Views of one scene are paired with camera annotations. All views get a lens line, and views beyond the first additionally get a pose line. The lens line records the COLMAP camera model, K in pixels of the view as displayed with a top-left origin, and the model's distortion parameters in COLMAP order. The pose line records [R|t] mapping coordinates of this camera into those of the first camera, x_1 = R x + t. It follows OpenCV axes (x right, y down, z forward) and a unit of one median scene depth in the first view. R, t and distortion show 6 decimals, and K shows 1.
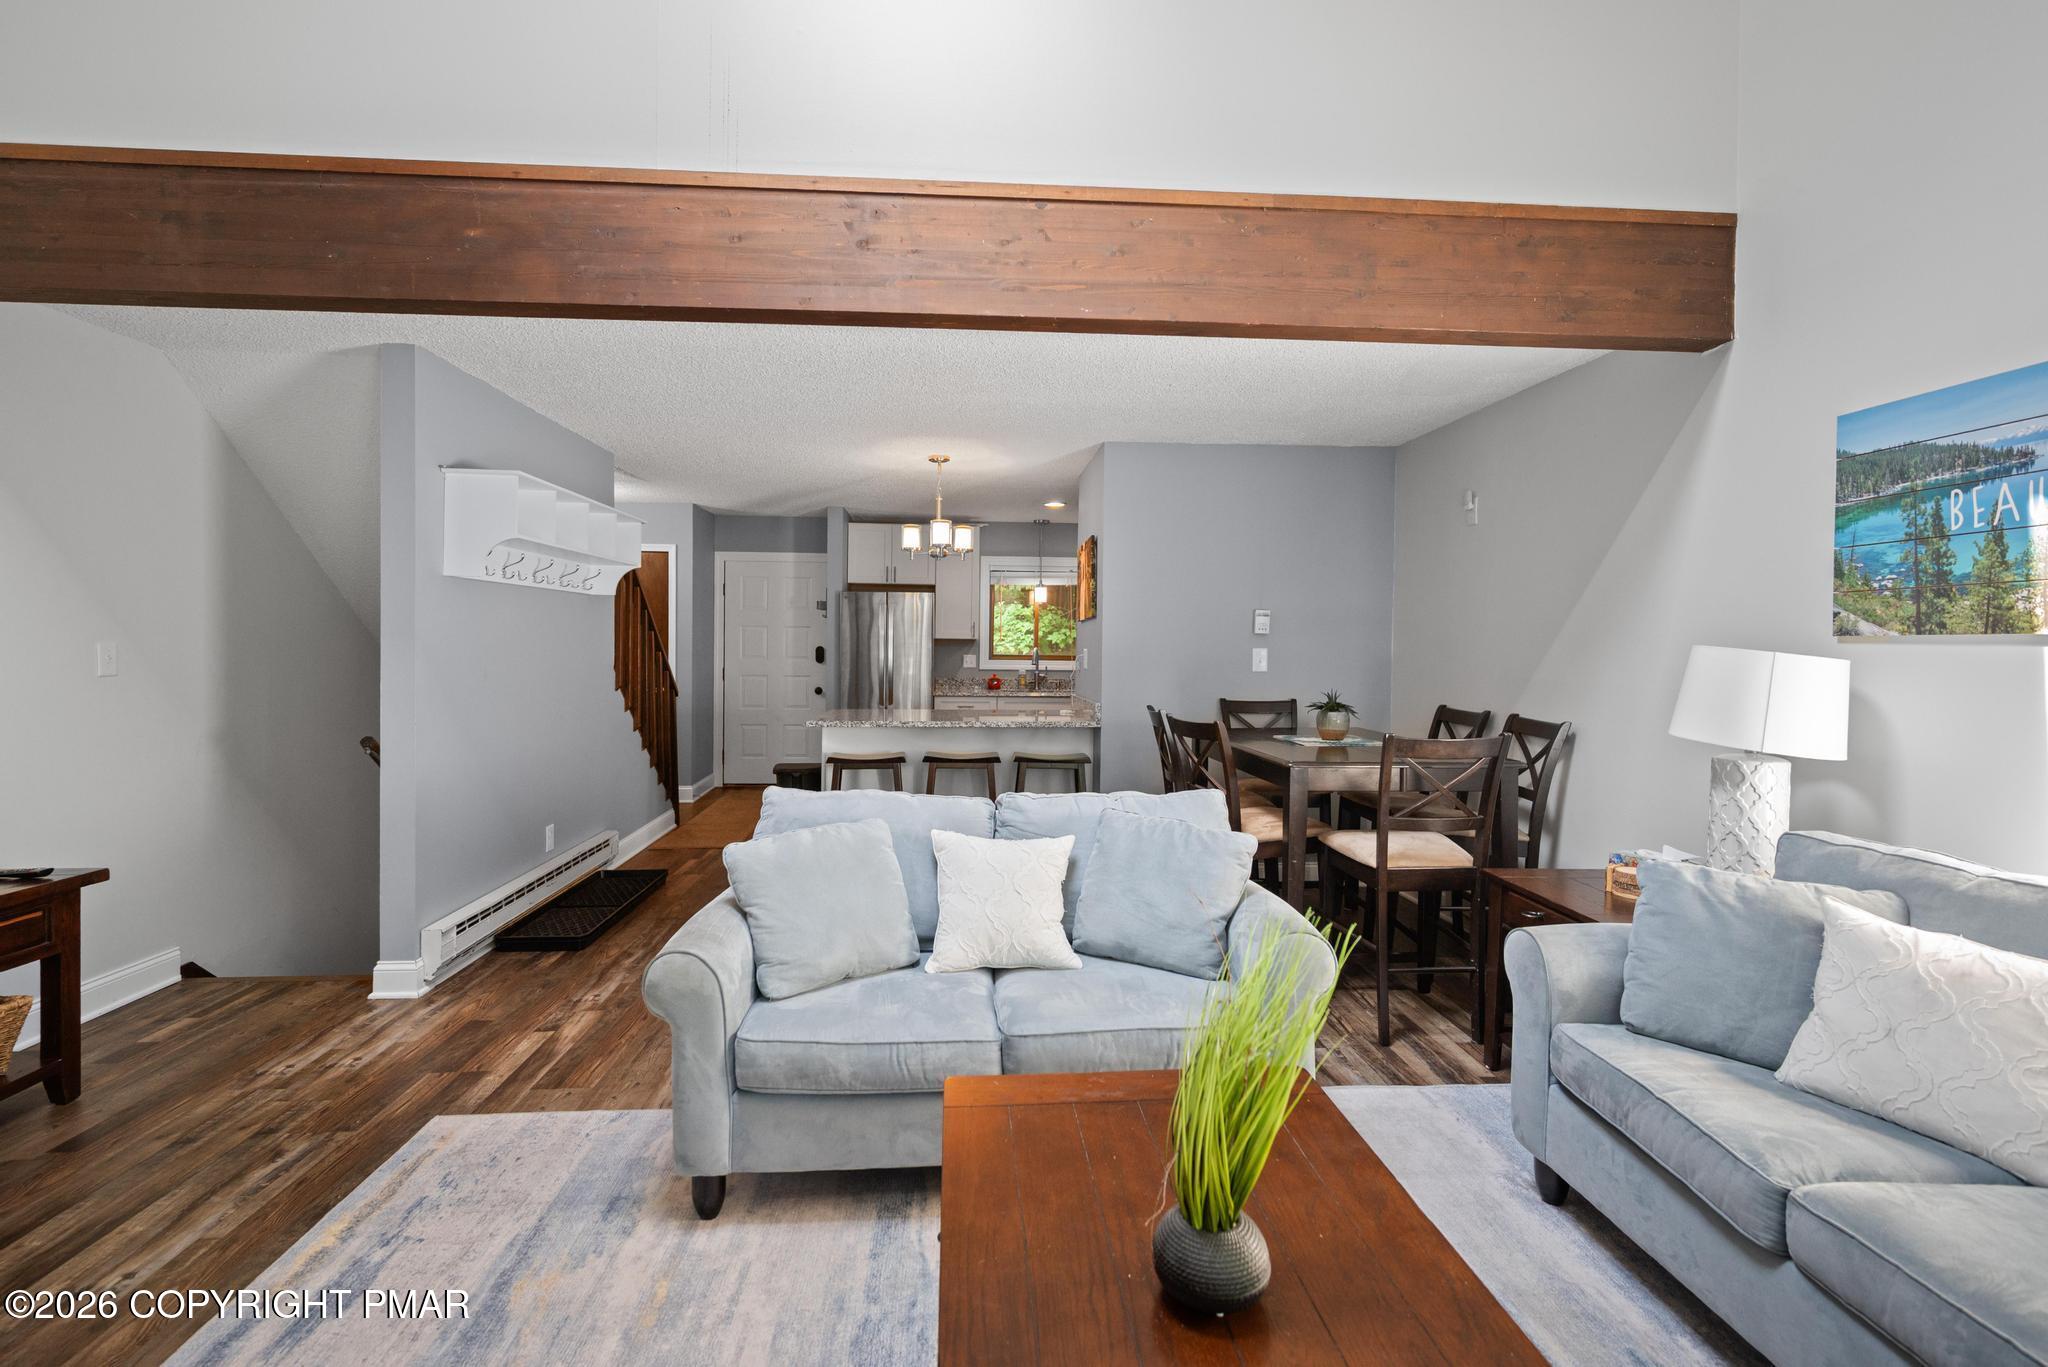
lens RADIAL K [[921.2, 0, 1020.6], [0, 921.2, 661.7], [0, 0, 1]] dist [-0.000218, -0.000707]
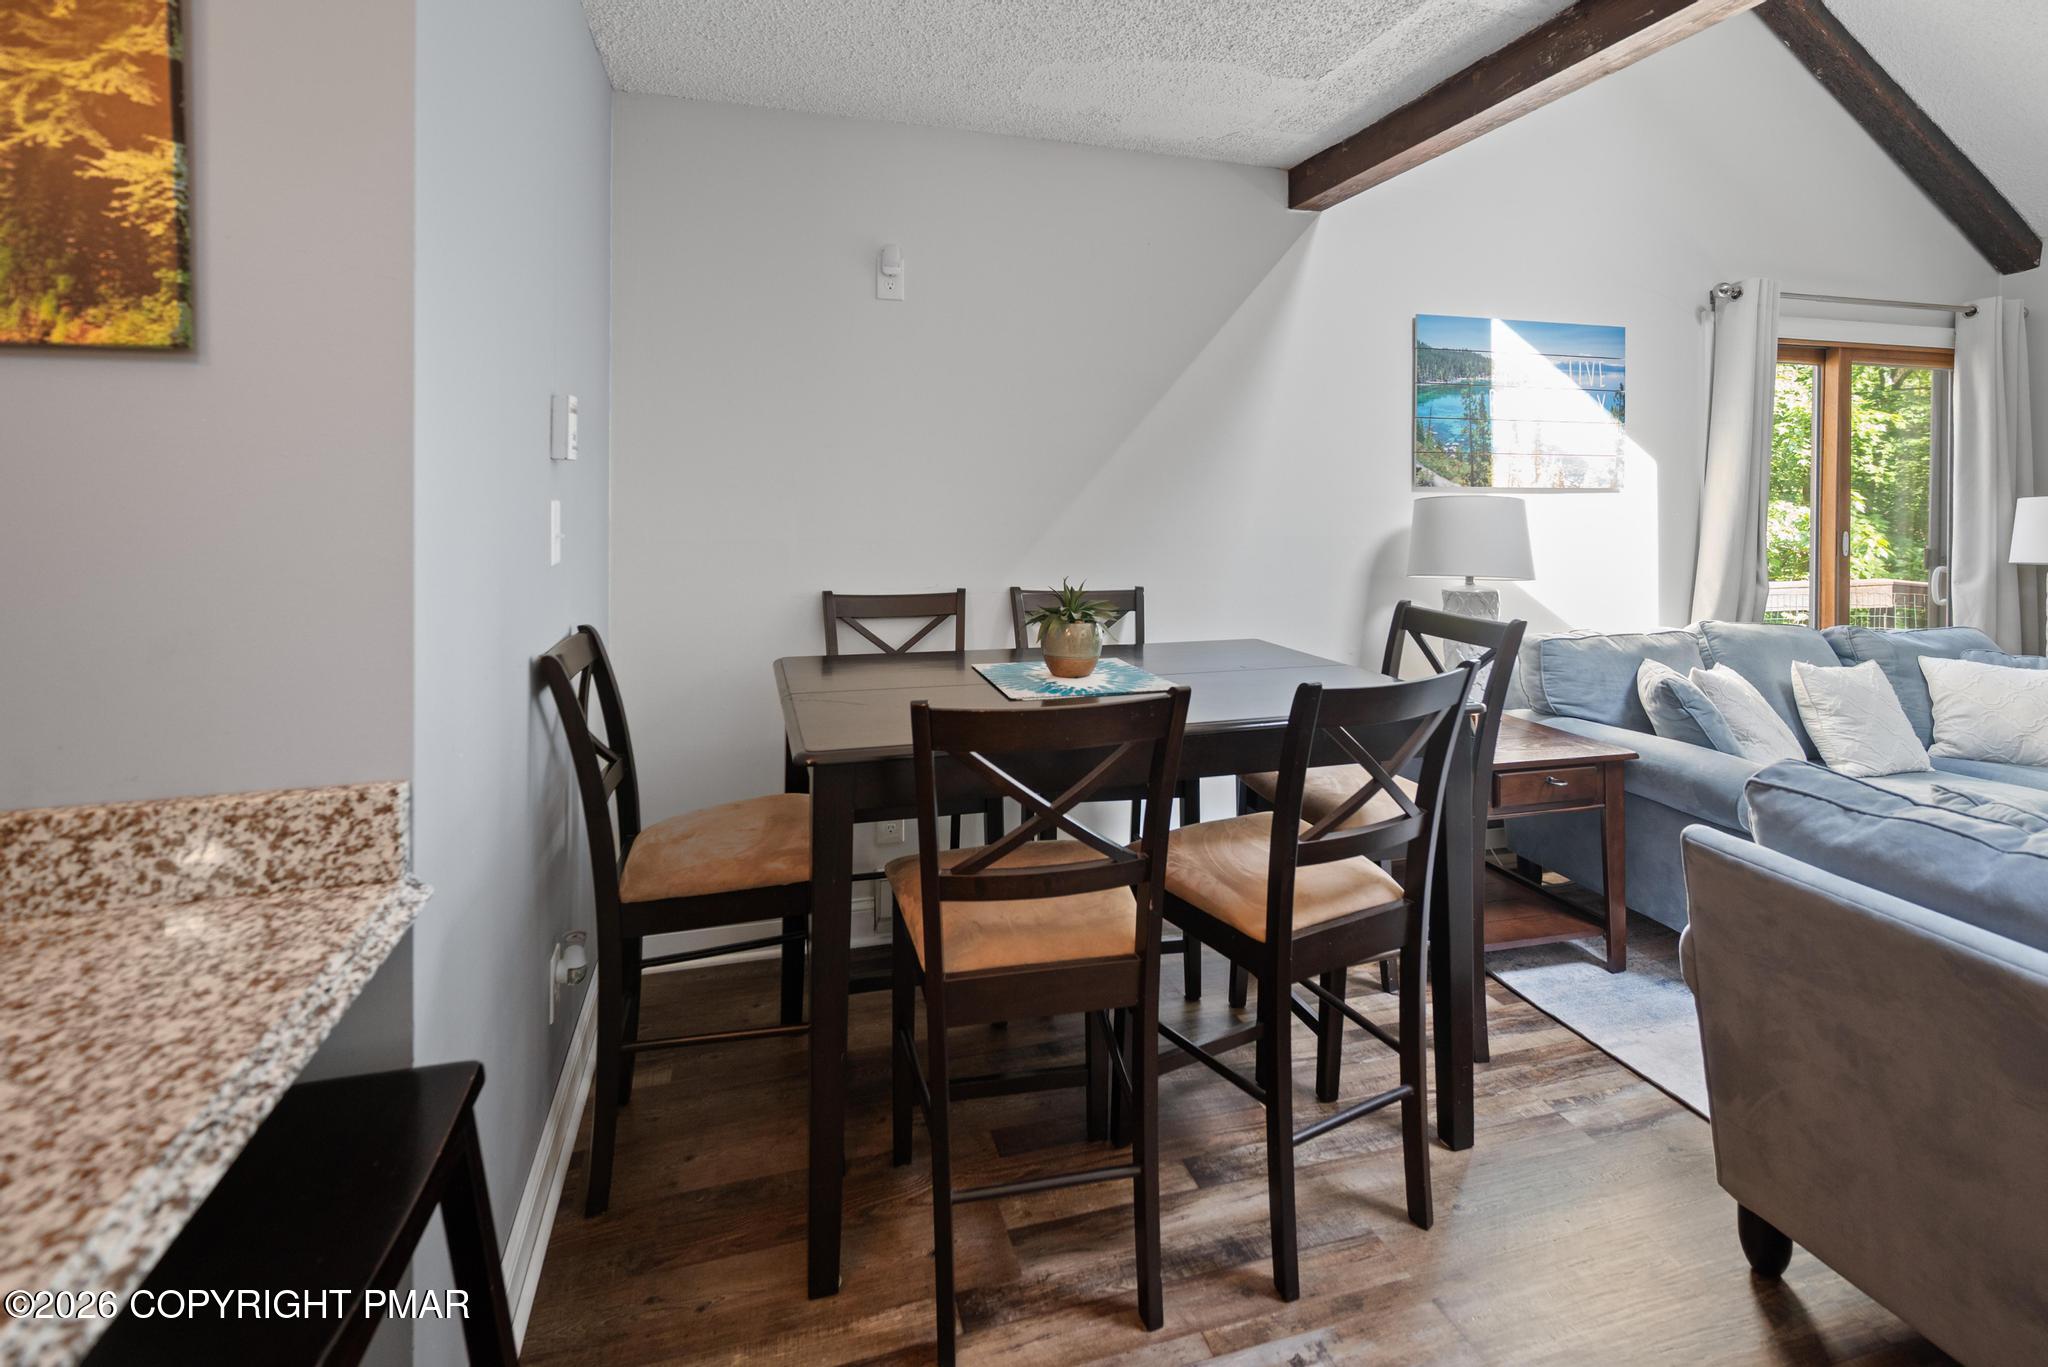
lens RADIAL K [[966.8, 0, 1029.7], [0, 966.8, 496.1], [0, 0, 1]] dist [0.002179, 0.000281]
pose [[-0.216464, -0.013201, 0.976201, -0.289319], [0.010521, 0.999819, 0.015853, -0.039062], [-0.976234, 0.013702, -0.216286, 1.714282]]
